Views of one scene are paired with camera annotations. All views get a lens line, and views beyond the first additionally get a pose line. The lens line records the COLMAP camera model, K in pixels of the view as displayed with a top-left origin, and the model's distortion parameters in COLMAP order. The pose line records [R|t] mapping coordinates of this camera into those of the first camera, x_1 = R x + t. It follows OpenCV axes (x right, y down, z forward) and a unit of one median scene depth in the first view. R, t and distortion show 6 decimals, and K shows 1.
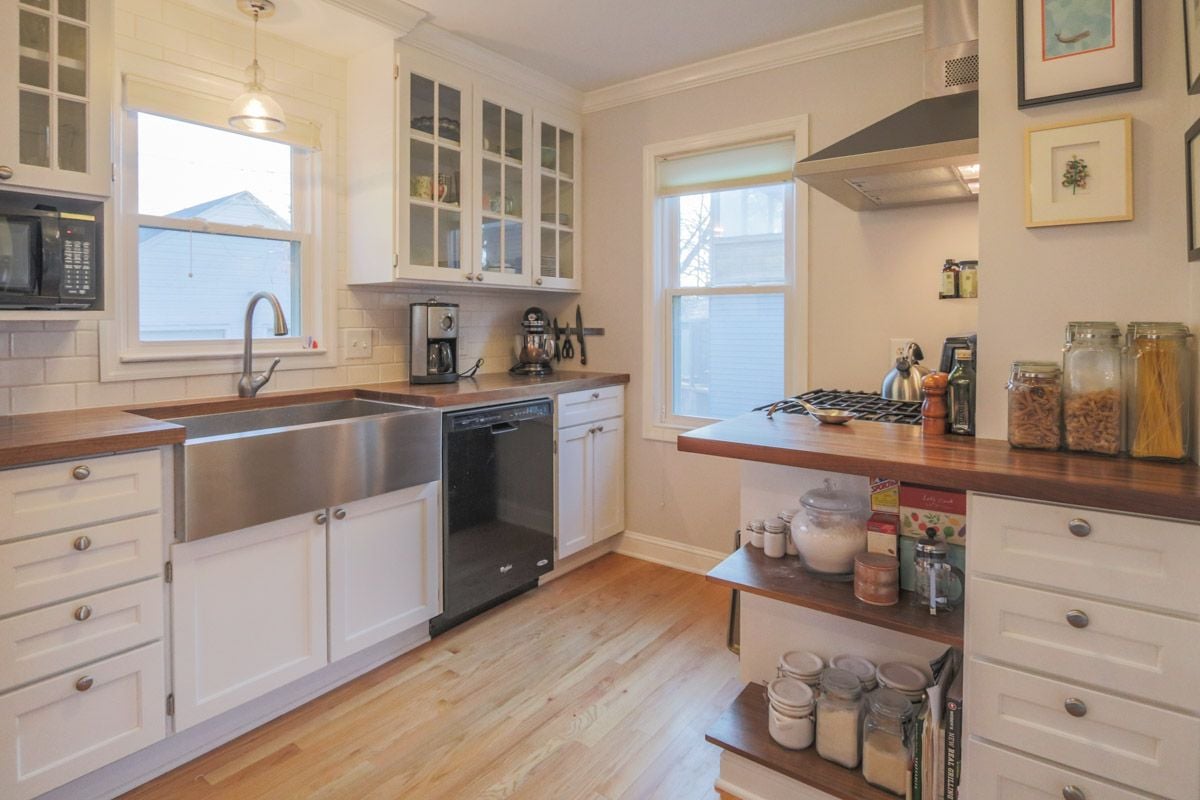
lens RADIAL K [[639.1, 0, 589.9], [0, 639.1, 327.1], [0, 0, 1]] dist [-0.016918, 0.001051]
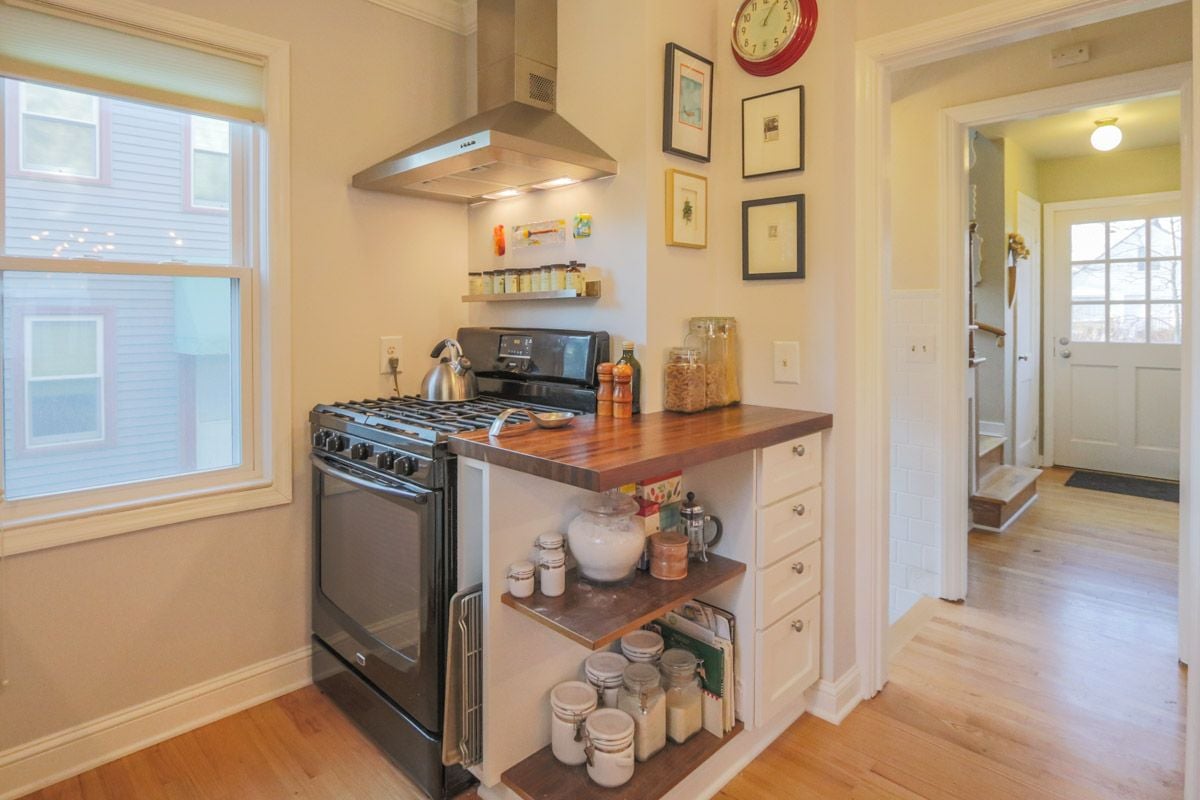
lens RADIAL K [[639.1, 0, 589.9], [0, 639.1, 327.1], [0, 0, 1]] dist [-0.016918, 0.001051]
pose [[0.139451, -0.016184, 0.990097, -0.503041], [0.011161, 0.999829, 0.014771, -0.007606], [-0.990166, 0.008991, 0.139607, 0.775204]]
